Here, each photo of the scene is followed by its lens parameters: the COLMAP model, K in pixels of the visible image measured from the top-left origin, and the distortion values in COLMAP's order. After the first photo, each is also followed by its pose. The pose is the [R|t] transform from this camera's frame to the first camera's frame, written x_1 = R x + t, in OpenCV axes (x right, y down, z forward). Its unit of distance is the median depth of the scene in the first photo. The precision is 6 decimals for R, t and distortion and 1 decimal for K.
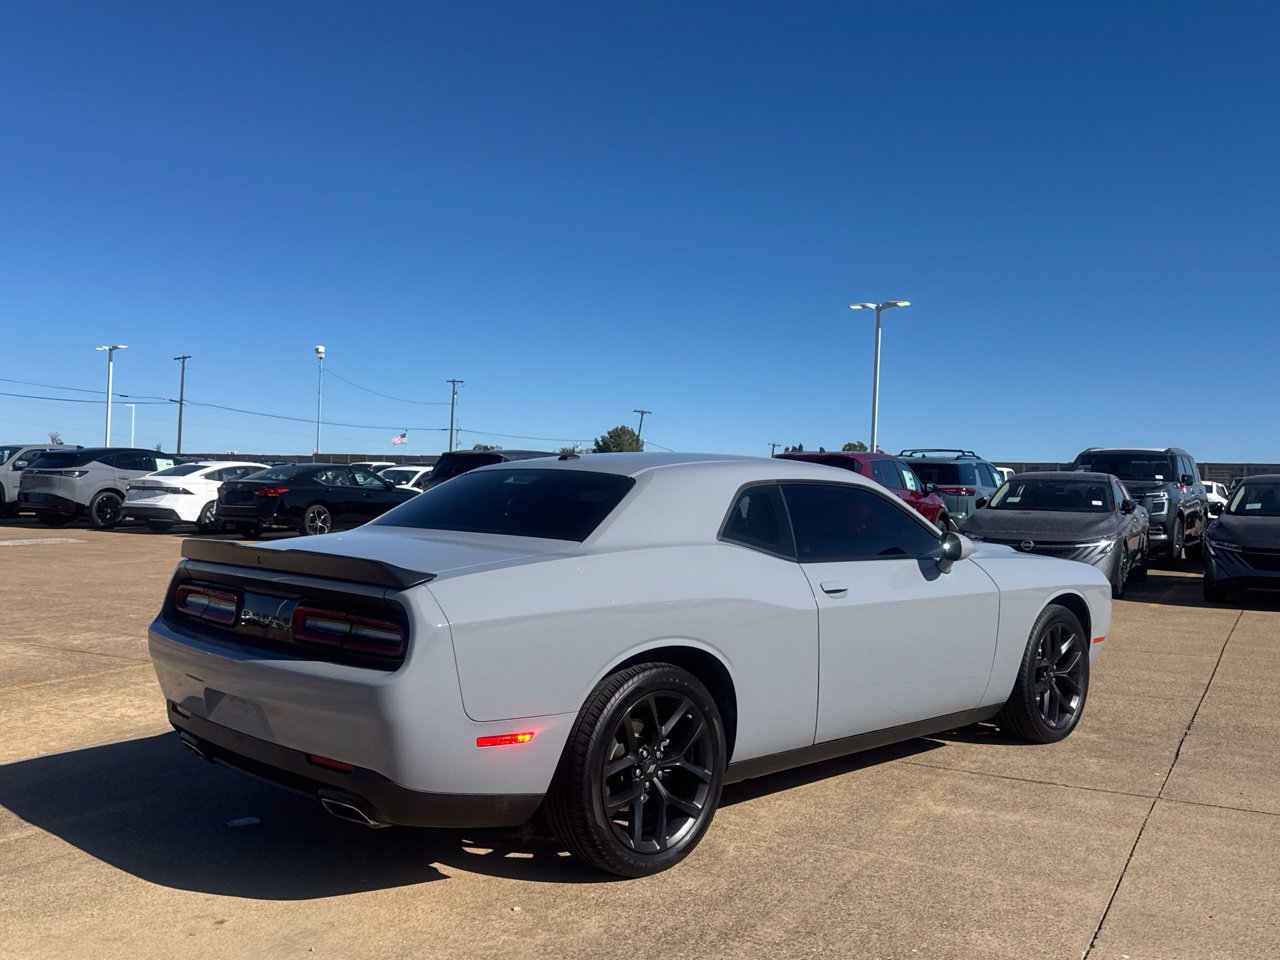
lens RADIAL K [[1162.6, 0, 641.8], [0, 1162.6, 487.0], [0, 0, 1]] dist [0.055801, 0.000000]
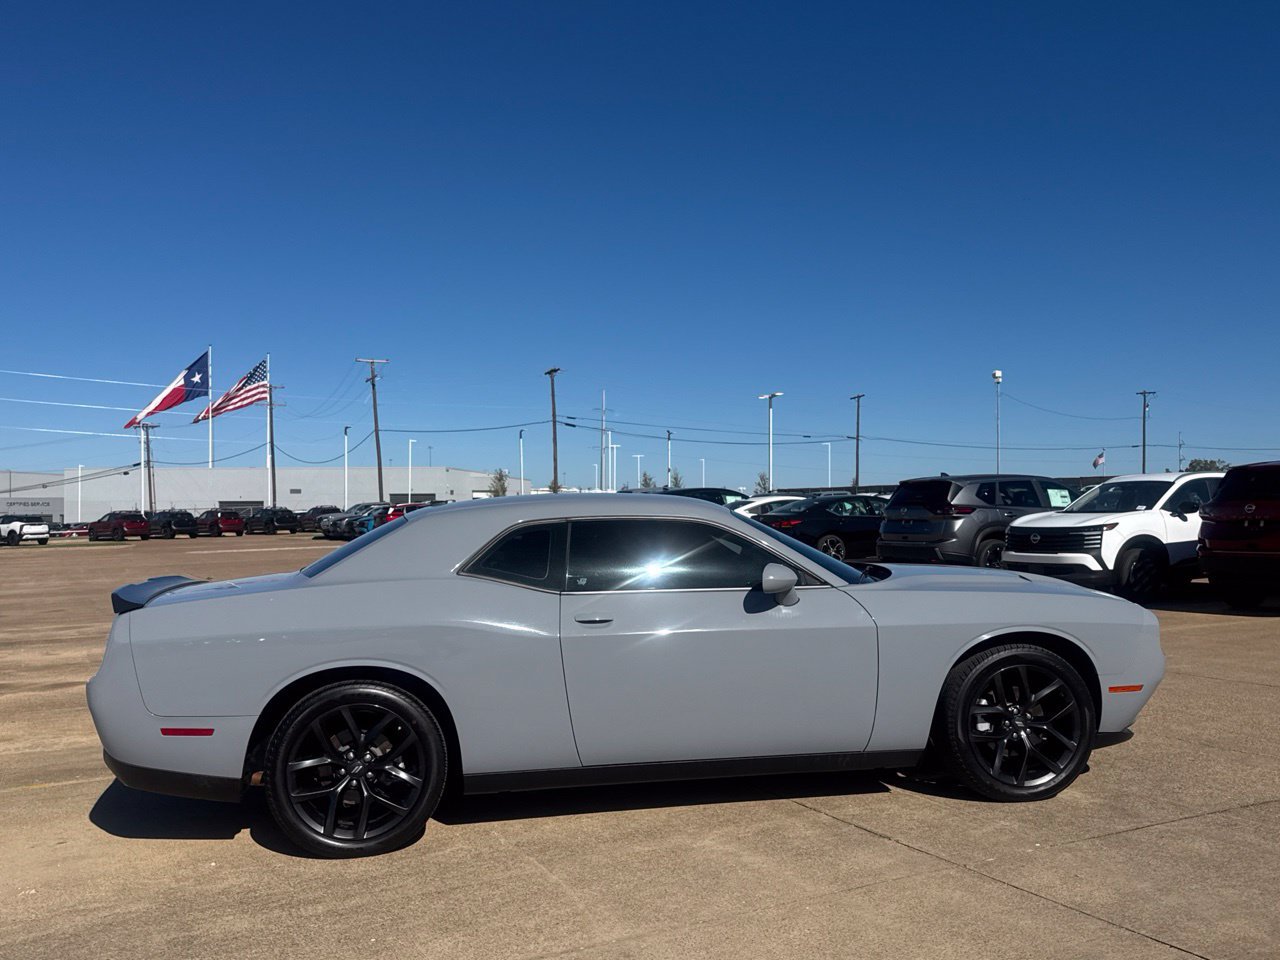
lens RADIAL K [[1162.6, 0, 630.1], [0, 1162.6, 470.1], [0, 0, 1]] dist [0.055801, 0.000000]
pose [[0.823630, -0.054775, -0.564477, 0.695252], [0.034000, 0.998304, -0.047264, 0.001734], [0.566108, 0.019736, 0.824095, 0.122609]]
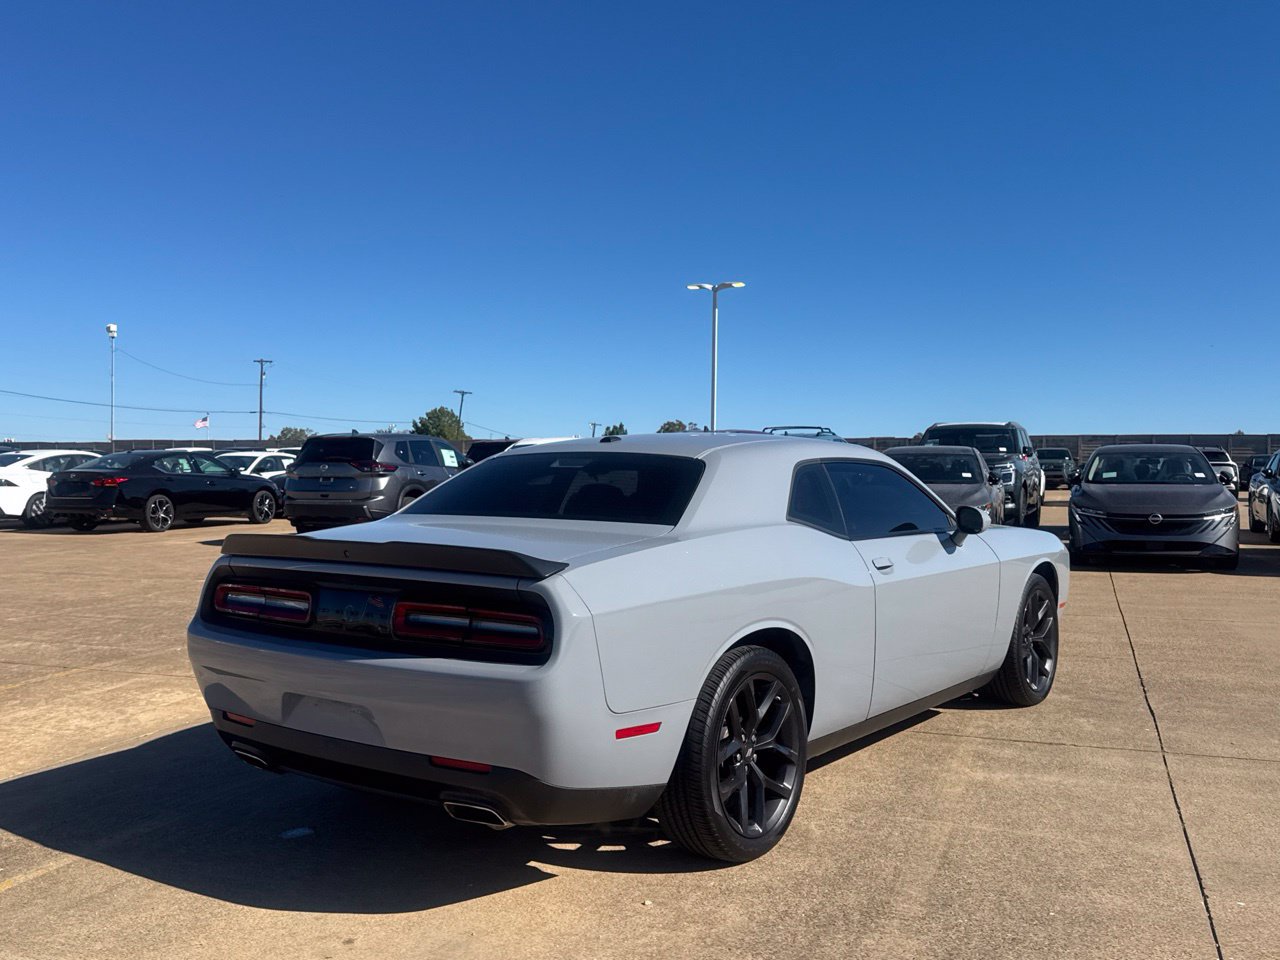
lens RADIAL K [[1162.6, 0, 644.1], [0, 1162.6, 467.2], [0, 0, 1]] dist [0.055801, 0.000000]
pose [[0.987328, -0.019691, 0.157465, -0.172940], [0.019624, 0.999805, 0.001978, -0.003410], [-0.157473, 0.001137, 0.987523, 0.024599]]
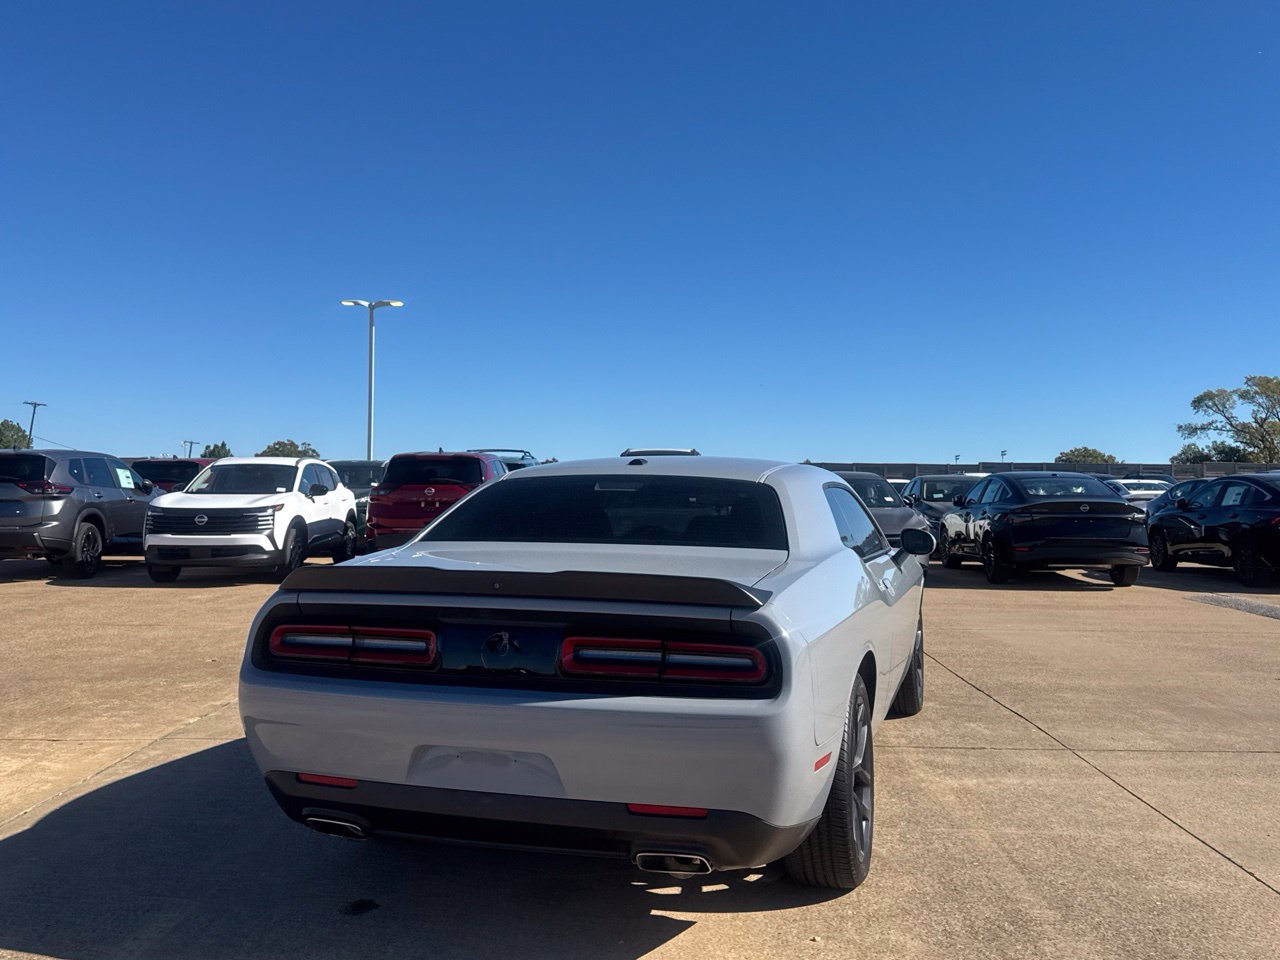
lens RADIAL K [[1162.6, 0, 642.0], [0, 1162.6, 458.8], [0, 0, 1]] dist [0.055801, 0.000000]
pose [[0.882741, -0.002135, 0.469855, -0.460076], [0.012747, 0.999730, -0.019405, -0.009111], [-0.469687, 0.023119, 0.882530, 0.144421]]
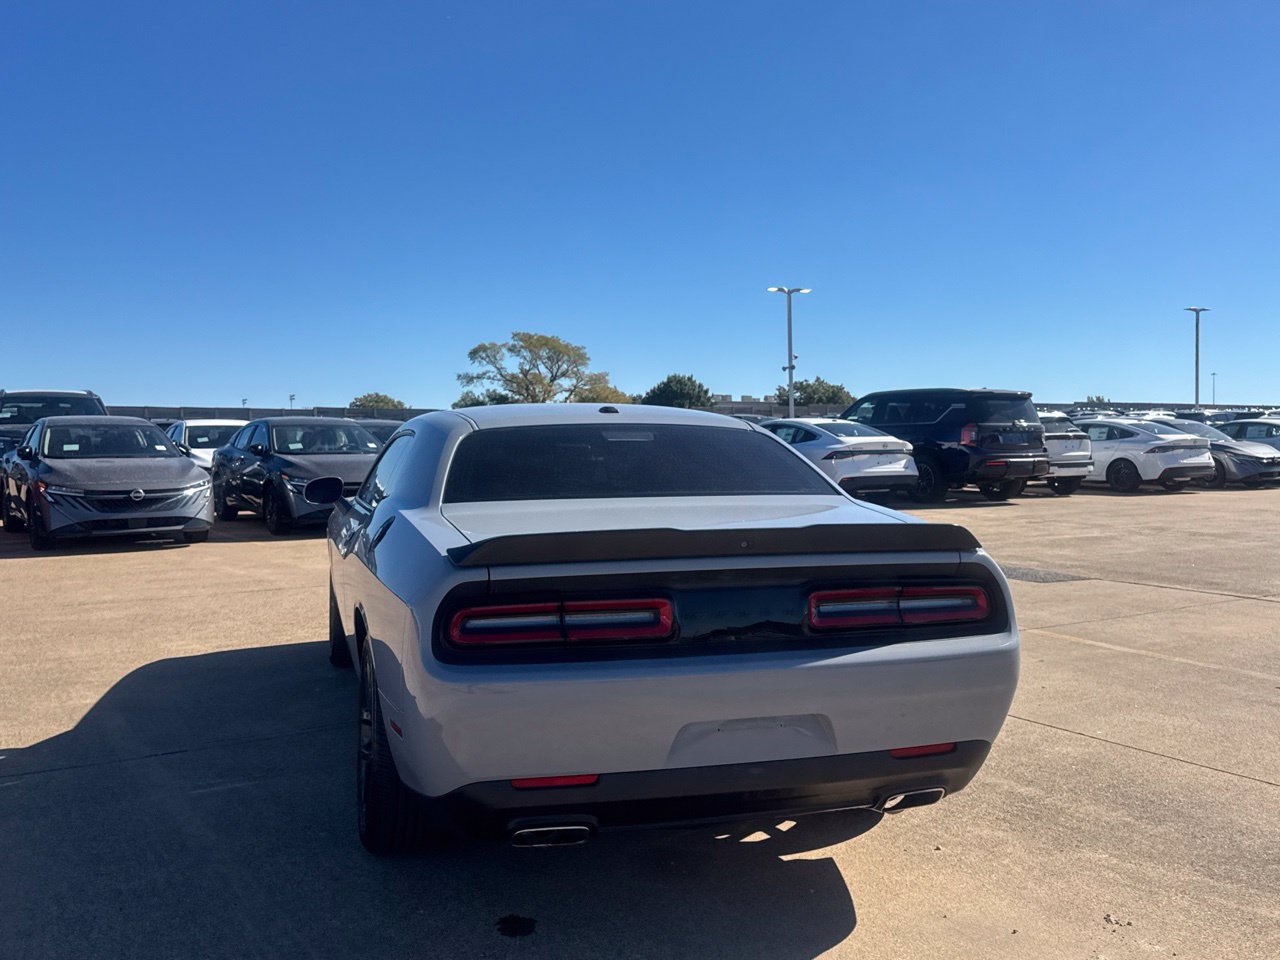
lens RADIAL K [[1162.6, 0, 637.3], [0, 1162.6, 479.9], [0, 0, 1]] dist [0.055801, 0.000000]
pose [[0.474688, -0.055438, 0.878406, -0.764449], [0.015986, 0.998393, 0.054371, -0.018121], [-0.880009, -0.011767, 0.474812, 0.503487]]
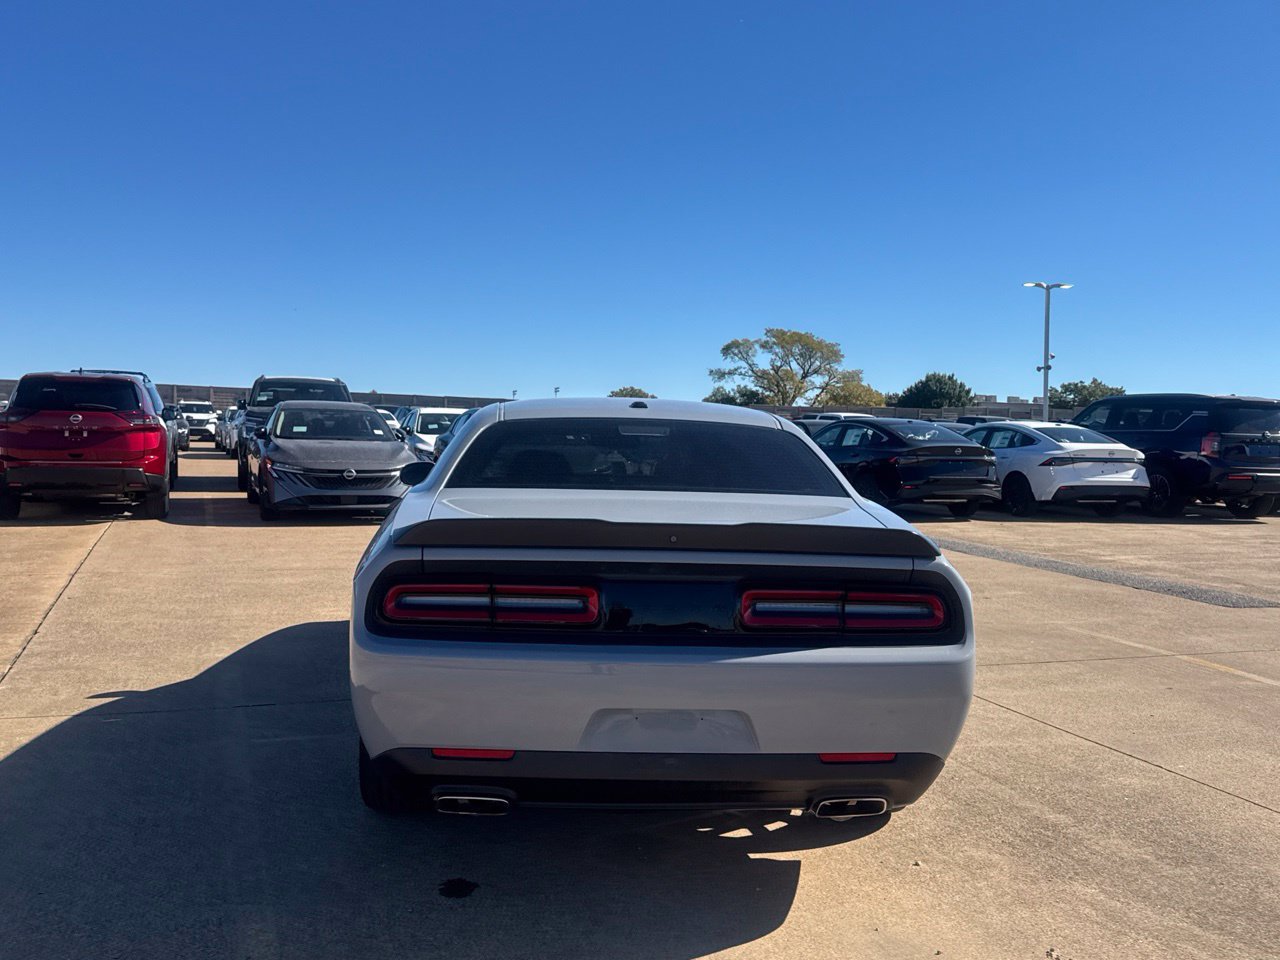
lens RADIAL K [[1162.6, 0, 634.9], [0, 1162.6, 477.0], [0, 0, 1]] dist [0.055801, 0.000000]
pose [[0.653510, -0.034042, 0.756152, -0.690169], [-0.011284, 0.998439, 0.054702, -0.017094], [-0.756834, -0.044280, 0.652106, 0.364642]]
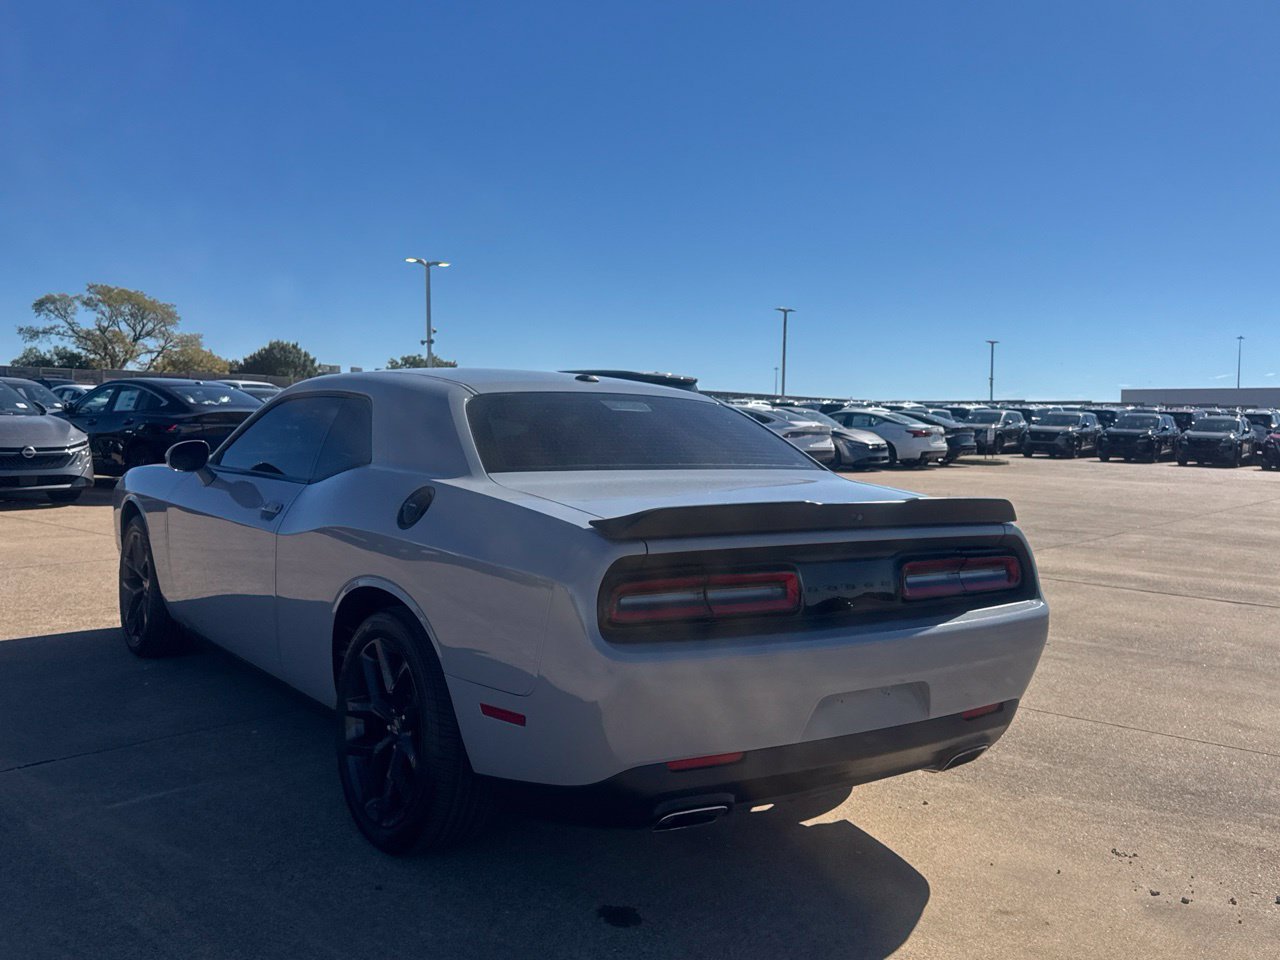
lens RADIAL K [[1162.6, 0, 639.9], [0, 1162.6, 476.2], [0, 0, 1]] dist [0.055801, 0.000000]
pose [[0.159841, -0.065640, 0.984958, -0.826545], [-0.023570, 0.997248, 0.070284, -0.013321], [-0.986861, -0.034450, 0.157854, 0.745533]]
